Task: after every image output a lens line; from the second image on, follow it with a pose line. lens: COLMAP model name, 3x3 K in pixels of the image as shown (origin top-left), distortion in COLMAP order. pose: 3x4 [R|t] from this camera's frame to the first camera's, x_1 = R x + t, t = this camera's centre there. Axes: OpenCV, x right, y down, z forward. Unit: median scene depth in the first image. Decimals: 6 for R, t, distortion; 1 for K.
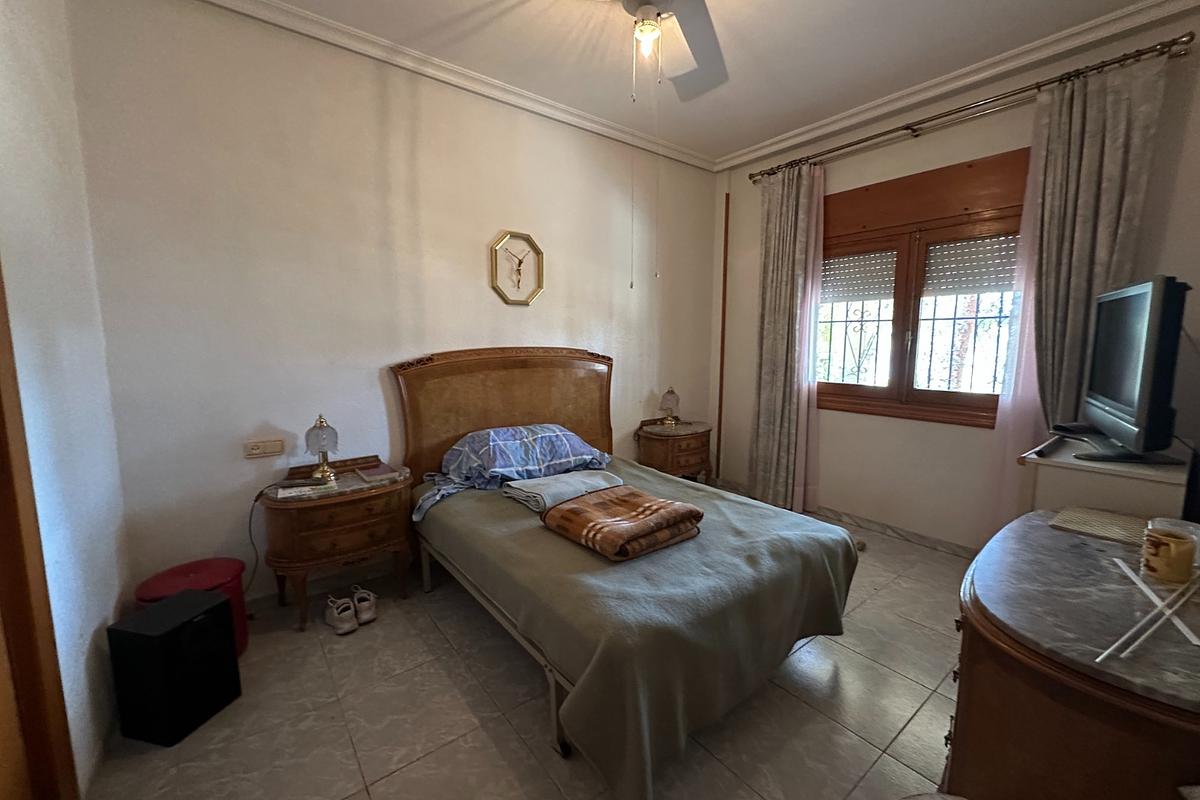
lens RADIAL K [[474.8, 0, 604.0], [0, 474.8, 397.8], [0, 0, 1]] dist [0.000698, 0.000336]
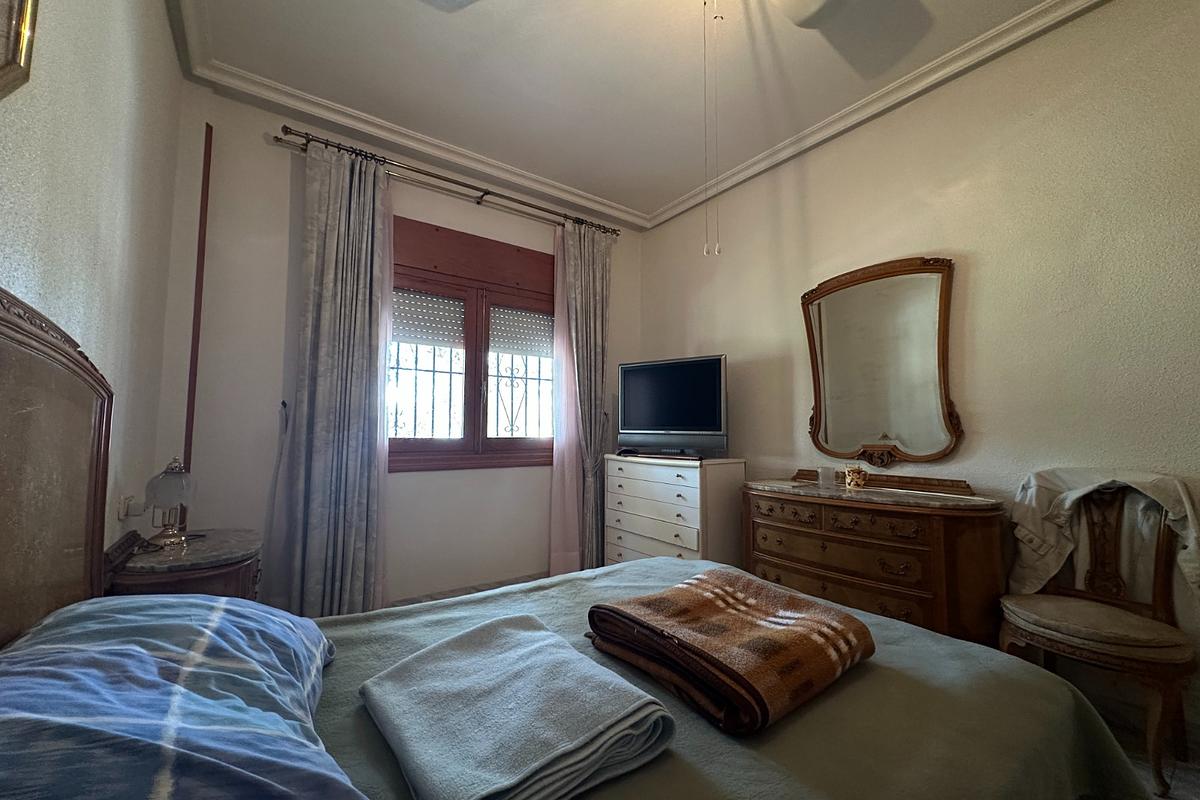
lens RADIAL K [[474.8, 0, 604.0], [0, 474.8, 397.8], [0, 0, 1]] dist [0.000698, 0.000336]
pose [[0.032451, 0.066376, 0.997267, -0.386091], [0.108913, 0.991616, -0.069544, -0.006821], [-0.993521, 0.110872, 0.024950, 0.738898]]
